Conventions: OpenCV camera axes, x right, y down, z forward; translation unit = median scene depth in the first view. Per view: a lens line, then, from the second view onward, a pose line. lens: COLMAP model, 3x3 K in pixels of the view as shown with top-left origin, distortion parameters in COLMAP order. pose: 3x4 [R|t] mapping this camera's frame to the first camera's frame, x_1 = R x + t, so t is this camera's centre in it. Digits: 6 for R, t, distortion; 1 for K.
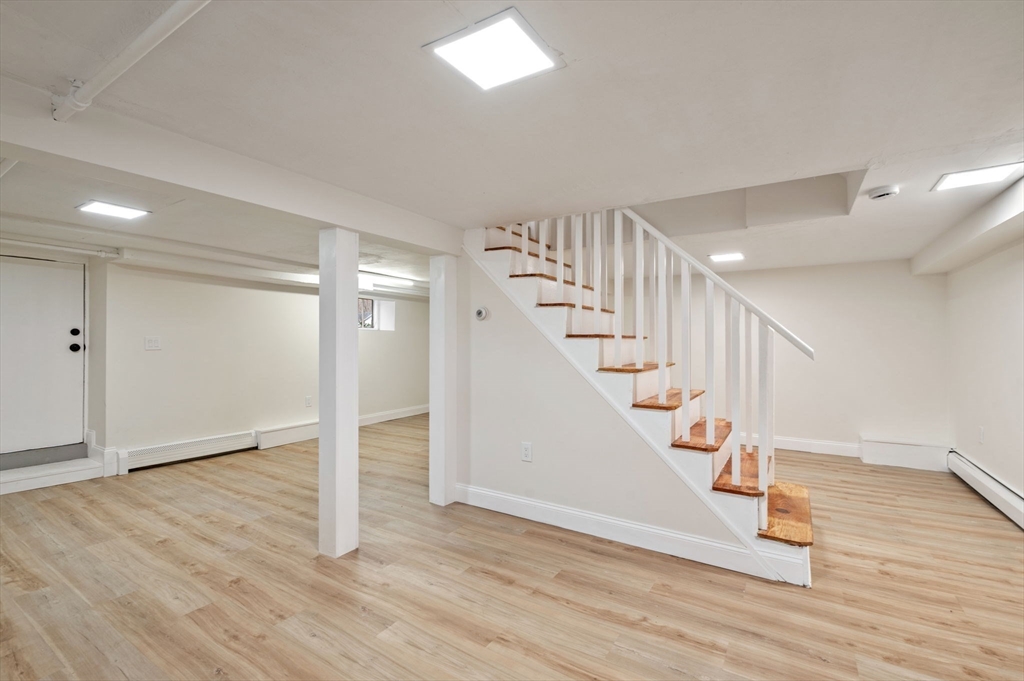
lens RADIAL K [[434.9, 0, 506.5], [0, 434.9, 336.3], [0, 0, 1]] dist [-0.004453, -0.000647]
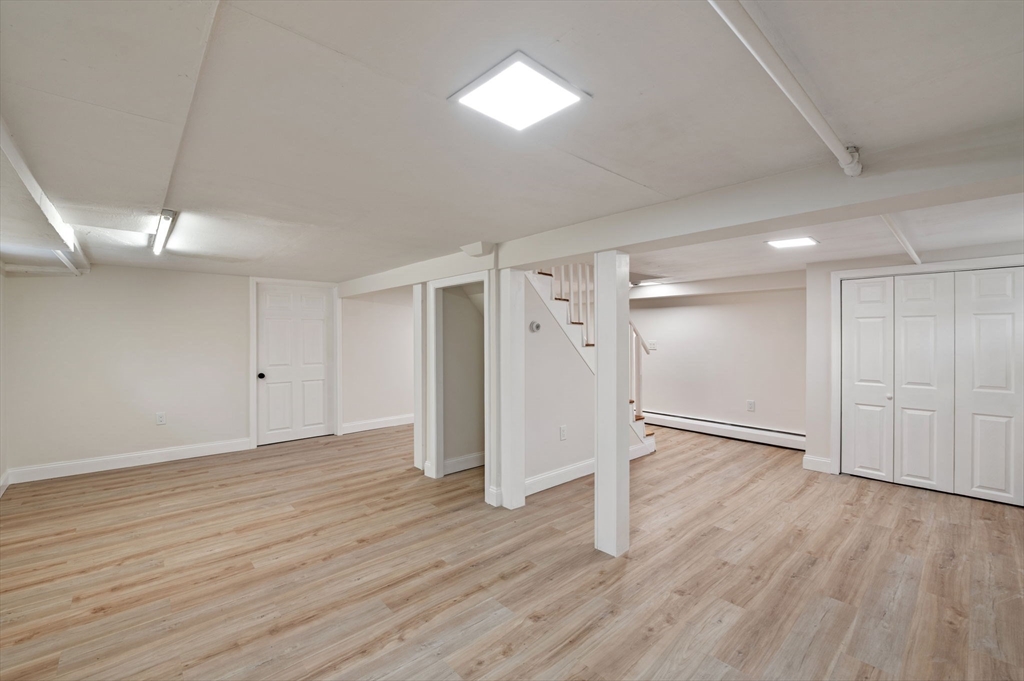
lens RADIAL K [[434.9, 0, 506.5], [0, 434.9, 336.3], [0, 0, 1]] dist [-0.004453, -0.000647]
pose [[0.268761, -0.000047, 0.963207, -1.696658], [-0.014694, 0.999883, 0.004149, -0.024136], [-0.963095, -0.015269, 0.268729, 1.126253]]
